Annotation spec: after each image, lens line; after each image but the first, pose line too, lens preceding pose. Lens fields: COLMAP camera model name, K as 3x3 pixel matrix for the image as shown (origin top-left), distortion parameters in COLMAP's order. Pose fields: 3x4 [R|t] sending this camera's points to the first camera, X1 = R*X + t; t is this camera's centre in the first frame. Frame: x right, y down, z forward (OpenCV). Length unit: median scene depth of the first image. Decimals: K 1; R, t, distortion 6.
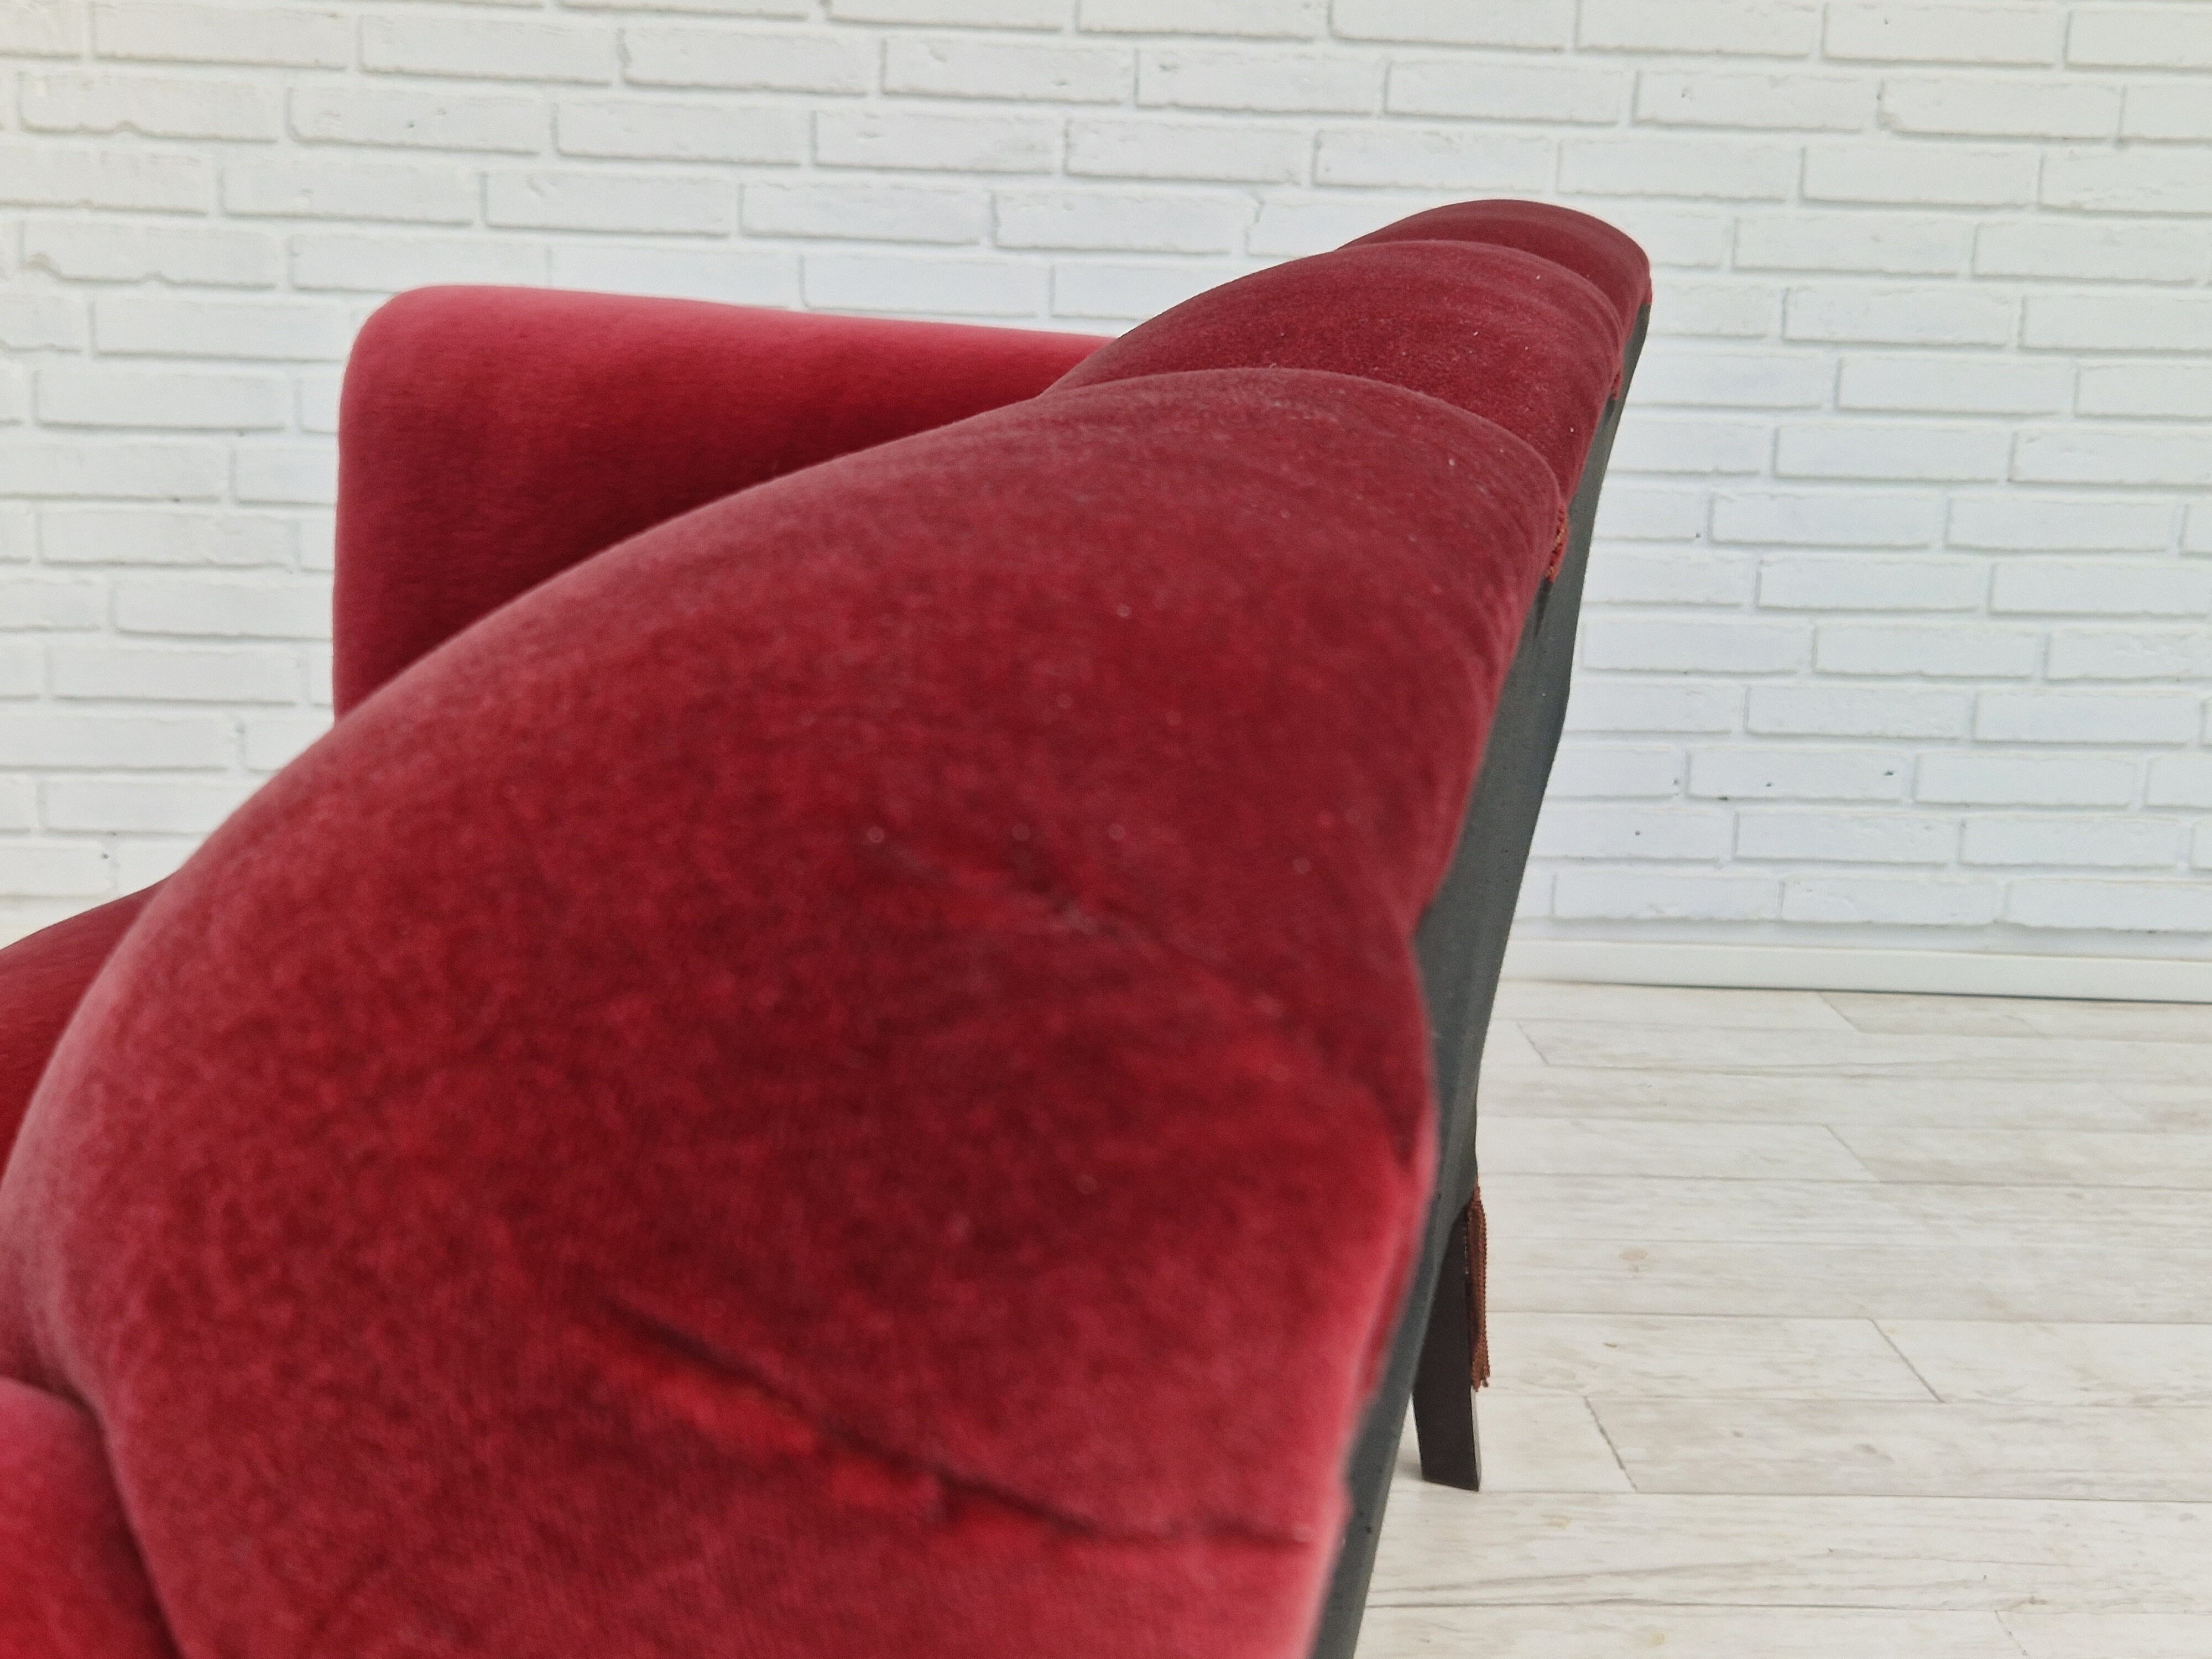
lens RADIAL K [[2874.6, 0, 1096.4], [0, 2874.6, 826.0], [0, 0, 1]] dist [0.070521, 0.000000]
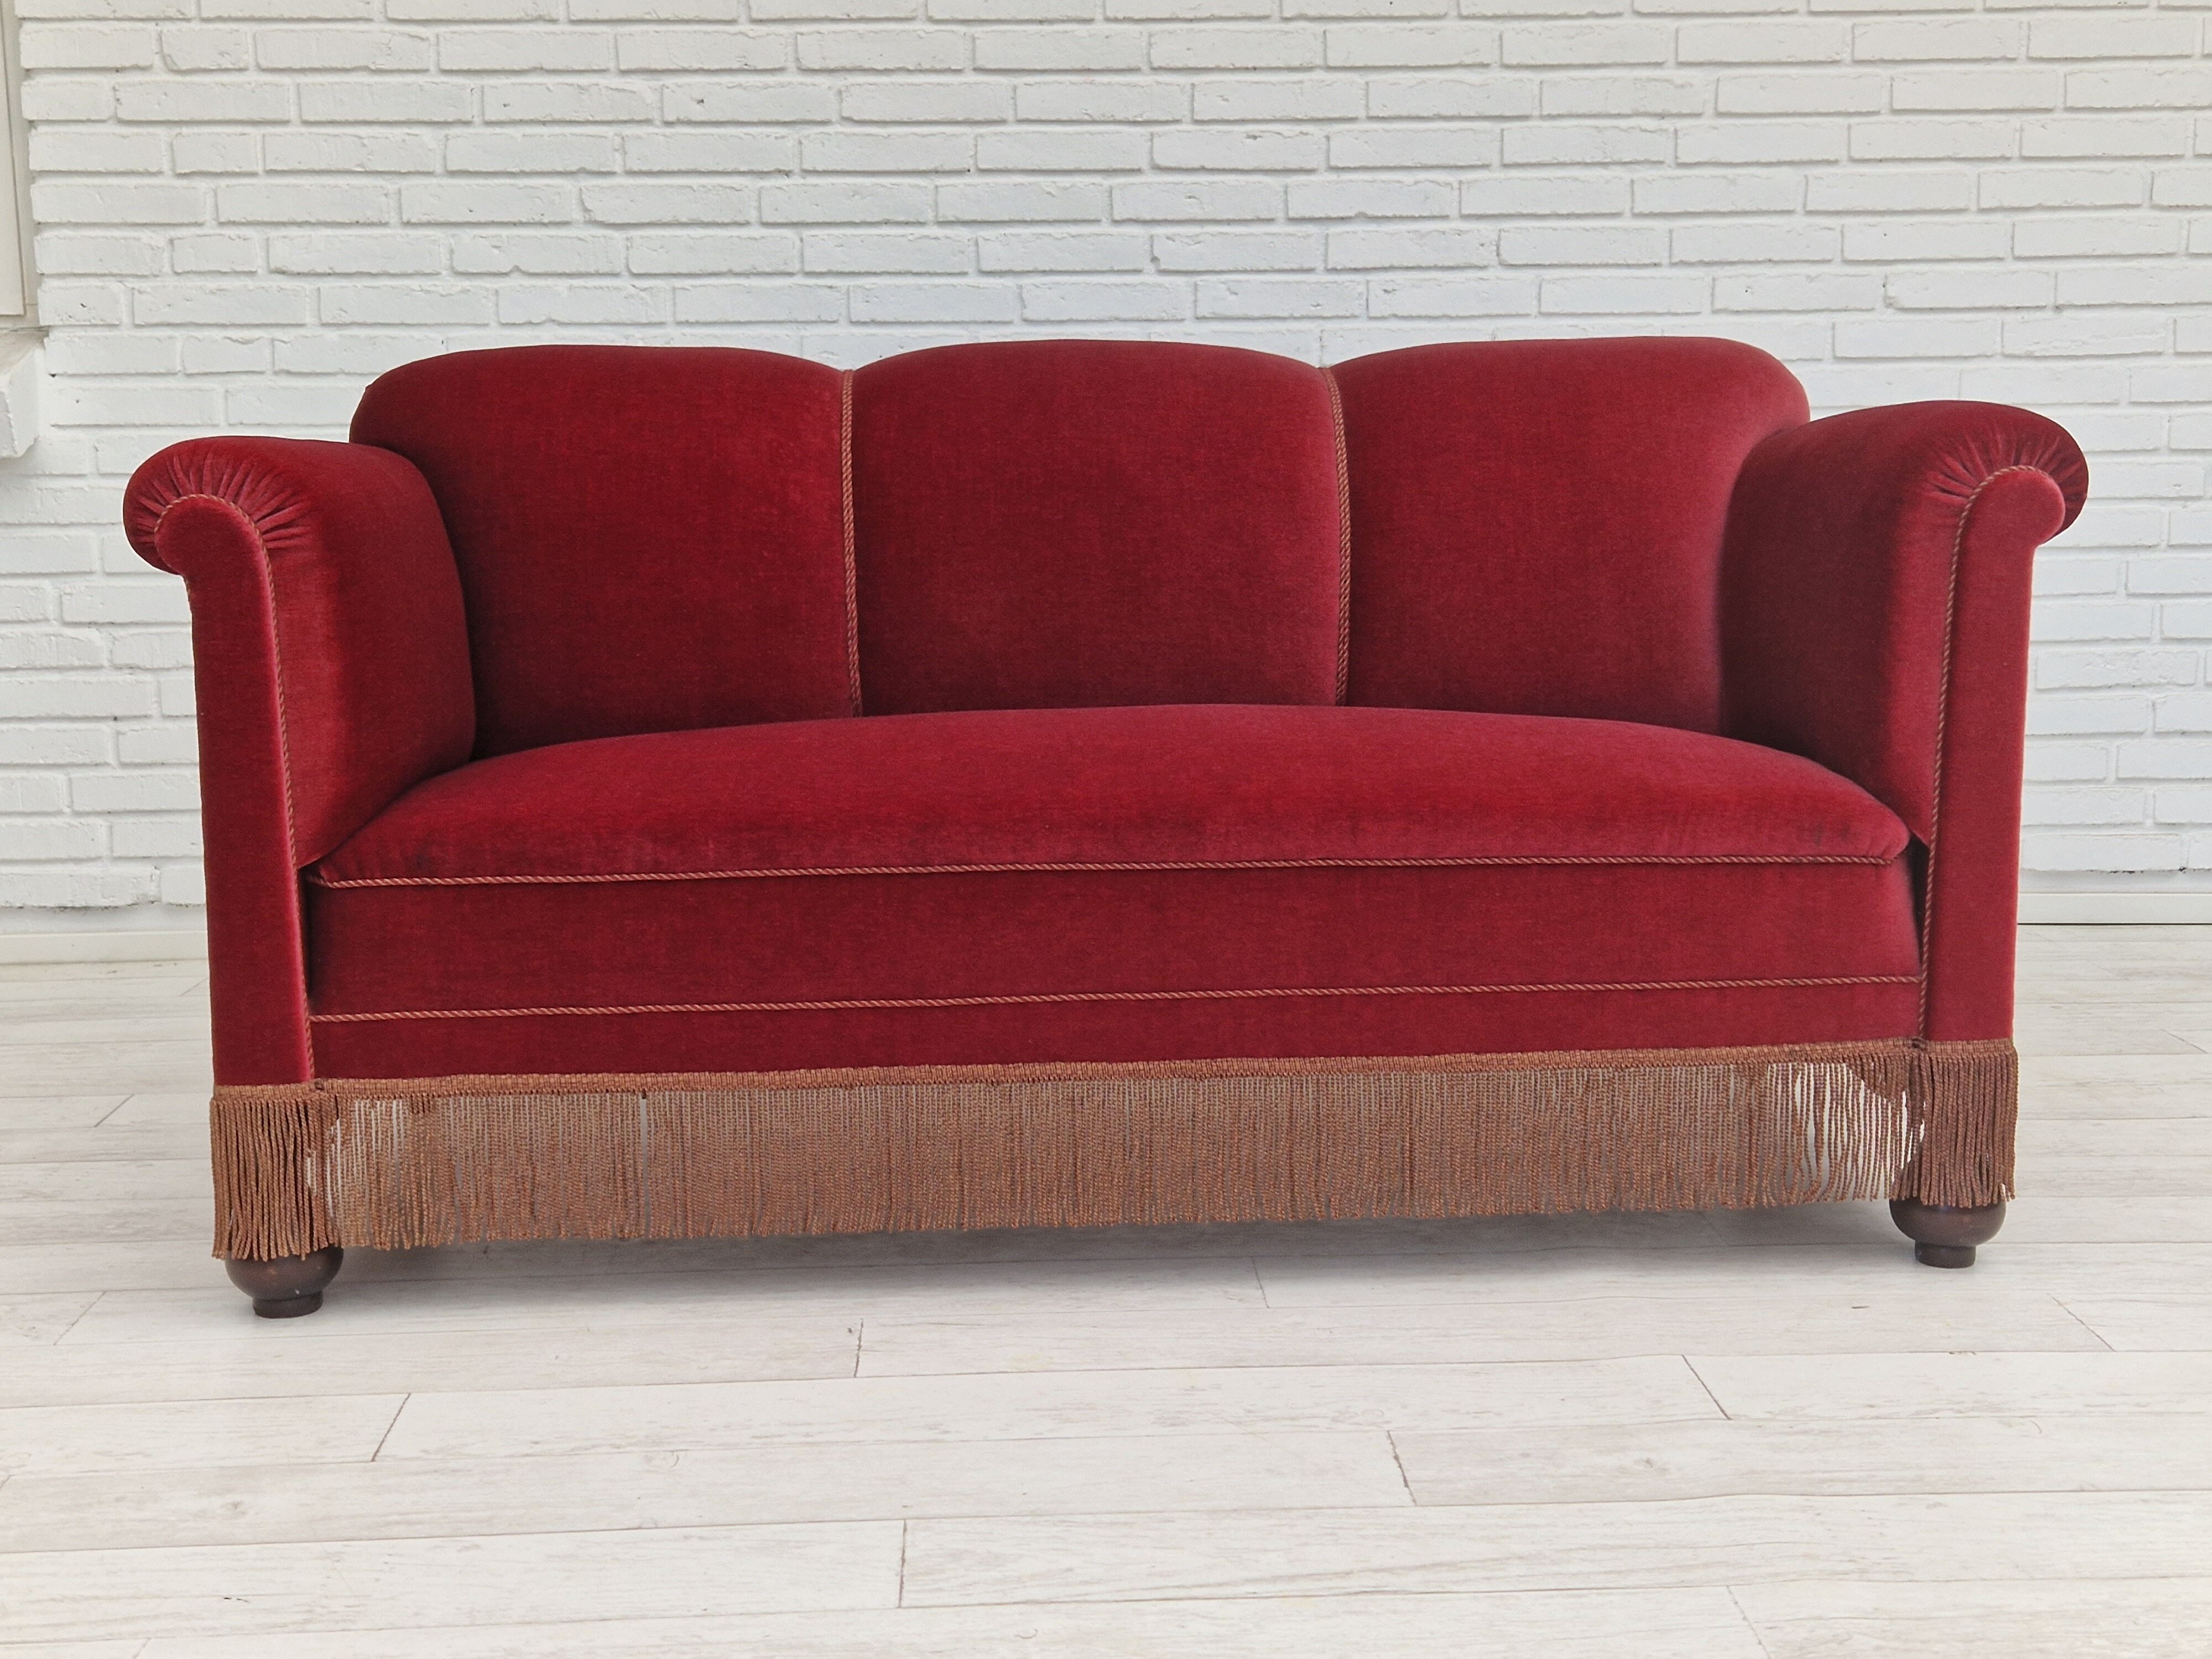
lens RADIAL K [[2874.6, 0, 1115.8], [0, 2874.6, 816.3], [0, 0, 1]] dist [0.070521, 0.000000]
pose [[0.998116, -0.043516, -0.043246, -0.061532], [0.039061, 0.994320, -0.099009, 0.140476], [0.047309, 0.097133, 0.994146, -0.430292]]
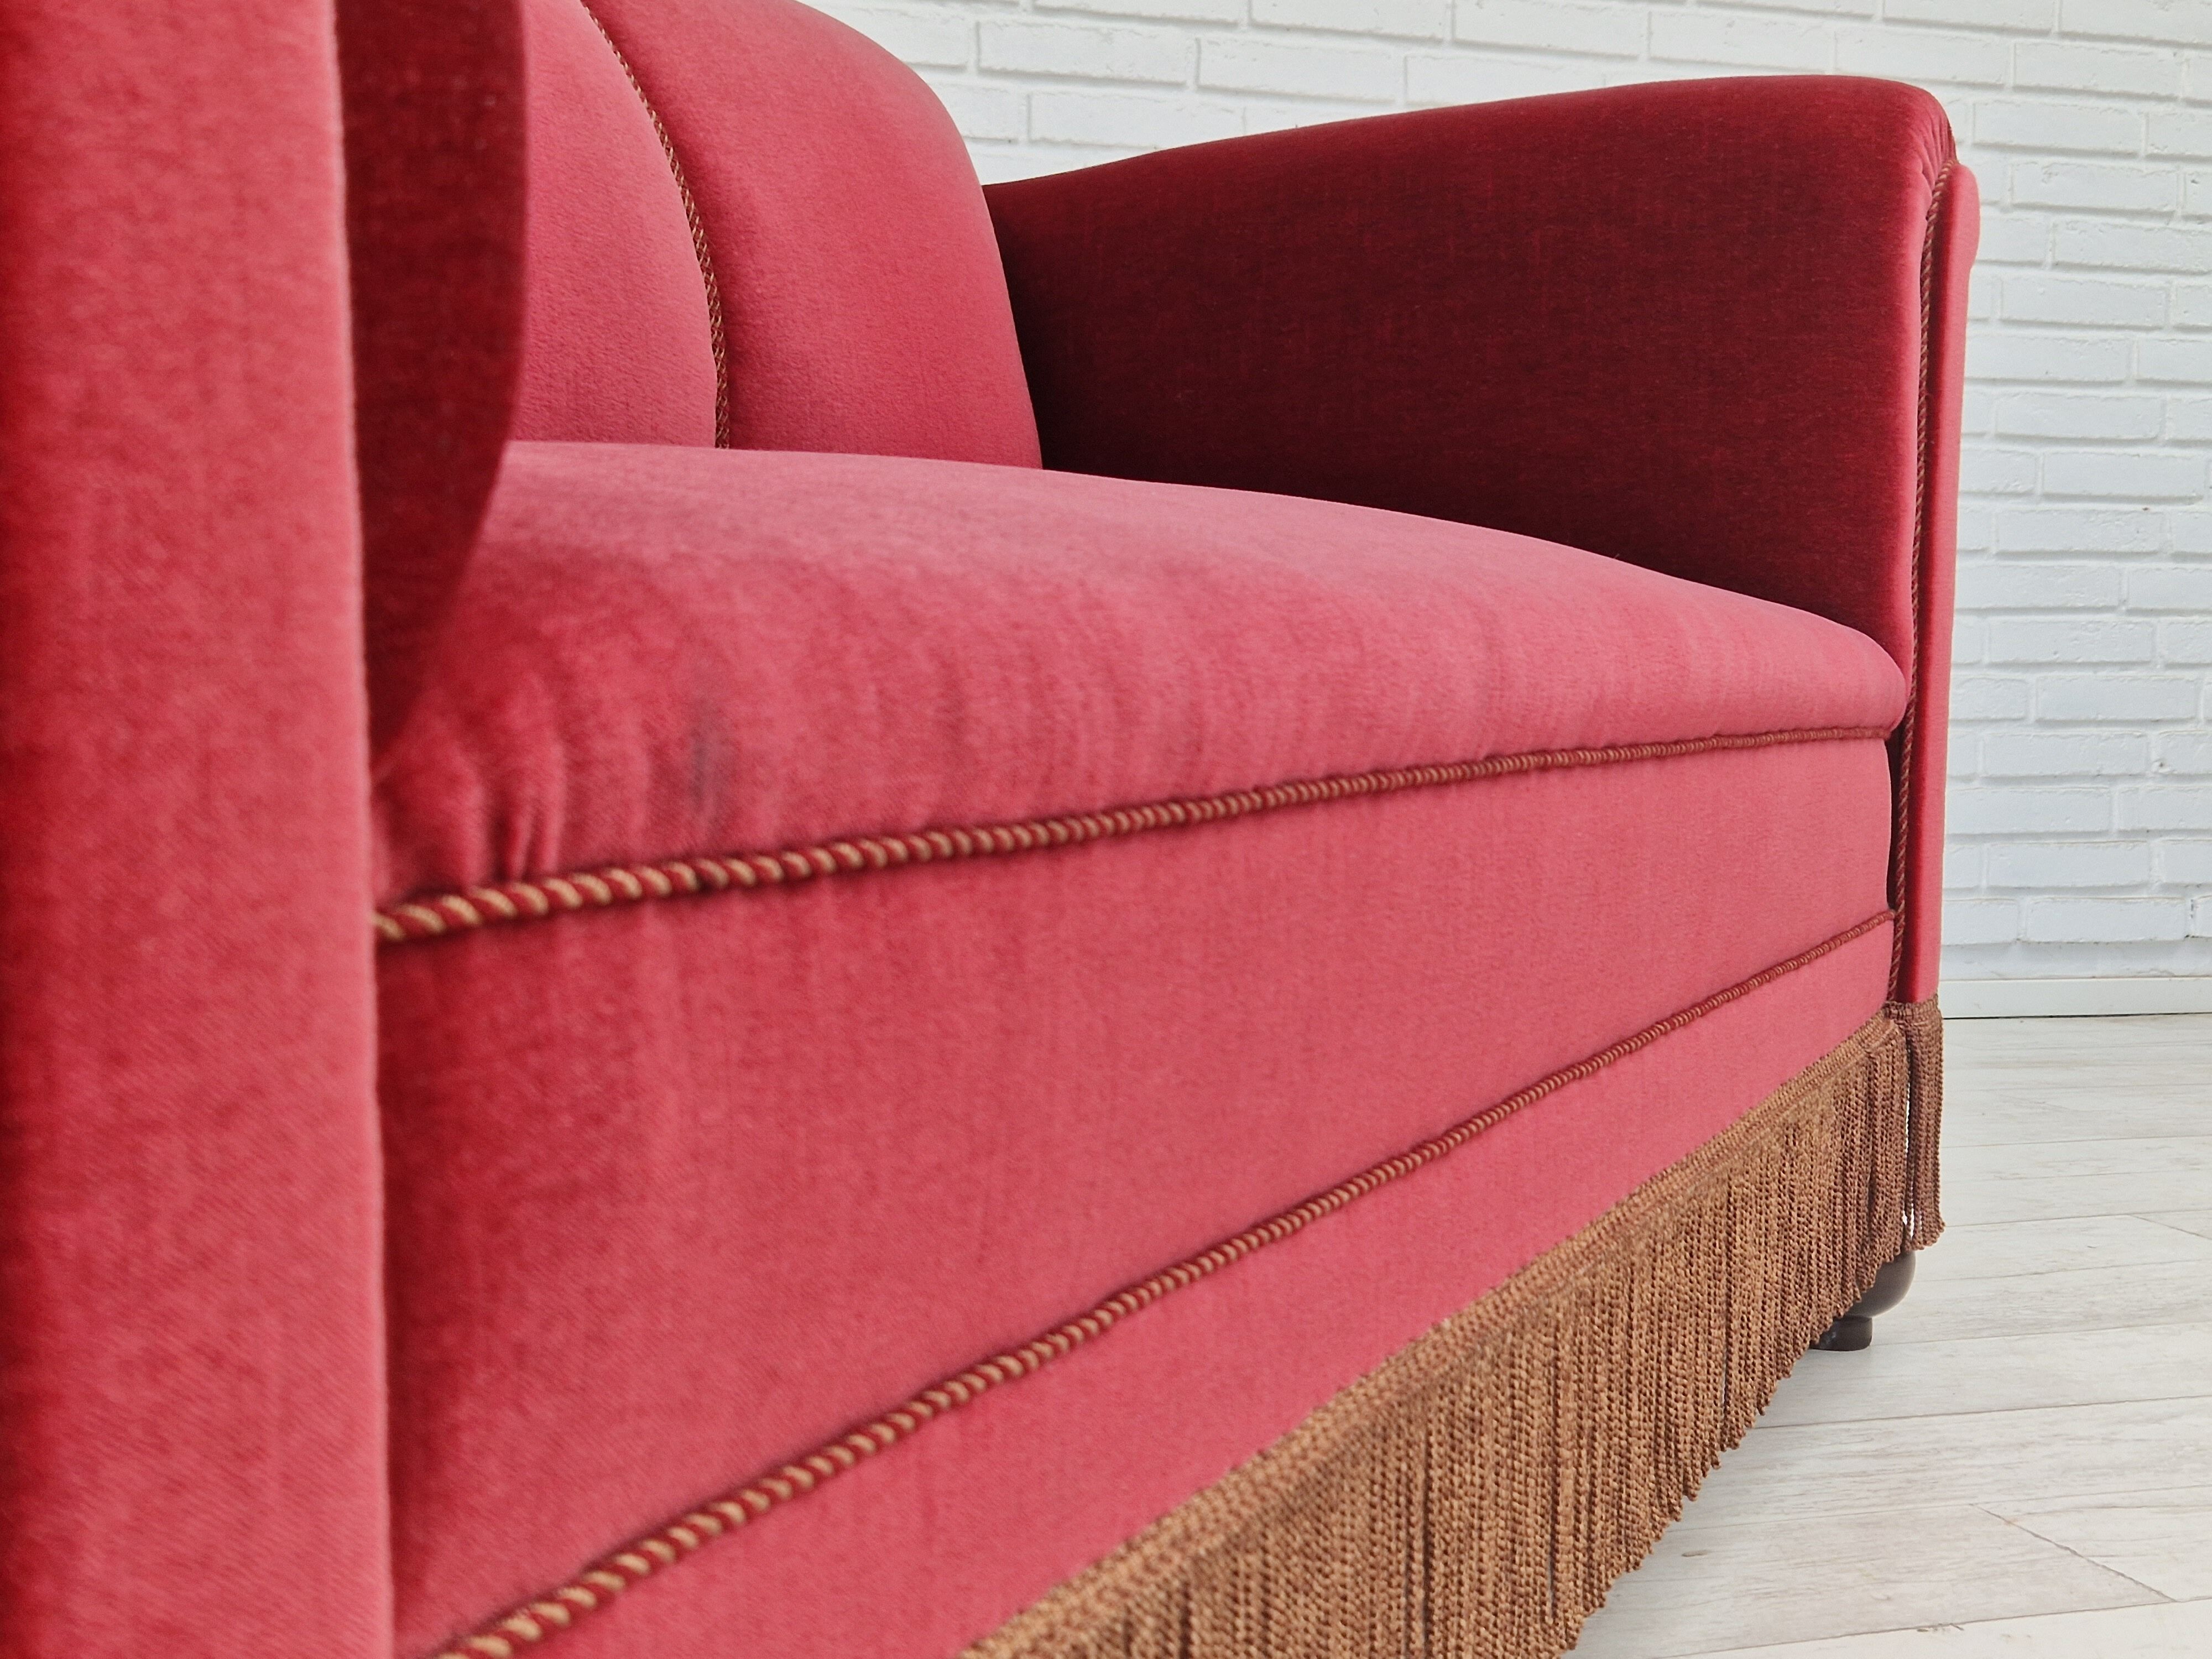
lens RADIAL K [[2874.6, 0, 1132.6], [0, 2874.6, 811.3], [0, 0, 1]] dist [0.070521, 0.000000]
pose [[0.964965, -0.048387, 0.257877, -0.086642], [0.094331, 0.981111, -0.168890, 0.162211], [-0.244834, 0.187298, 0.951302, 0.013670]]
